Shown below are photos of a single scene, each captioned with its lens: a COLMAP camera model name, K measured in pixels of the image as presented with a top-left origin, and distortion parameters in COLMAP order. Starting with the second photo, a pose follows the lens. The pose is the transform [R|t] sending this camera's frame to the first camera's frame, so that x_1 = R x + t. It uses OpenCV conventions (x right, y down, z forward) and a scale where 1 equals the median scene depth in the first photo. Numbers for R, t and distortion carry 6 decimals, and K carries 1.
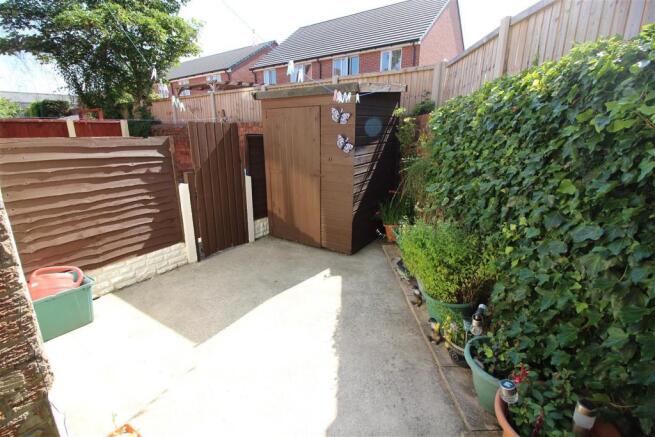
lens RADIAL K [[308.0, 0, 324.2], [0, 308.0, 216.9], [0, 0, 1]] dist [-0.000200, -0.000130]
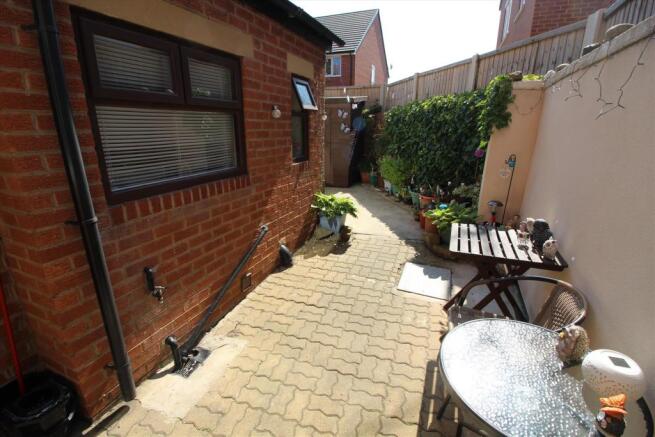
lens RADIAL K [[308.0, 0, 324.2], [0, 308.0, 216.9], [0, 0, 1]] dist [-0.000200, -0.000130]
pose [[0.974230, -0.060351, 0.217335, -0.687909], [0.055401, 0.998049, 0.028805, 0.349769], [-0.218649, -0.016022, 0.975672, -1.188123]]
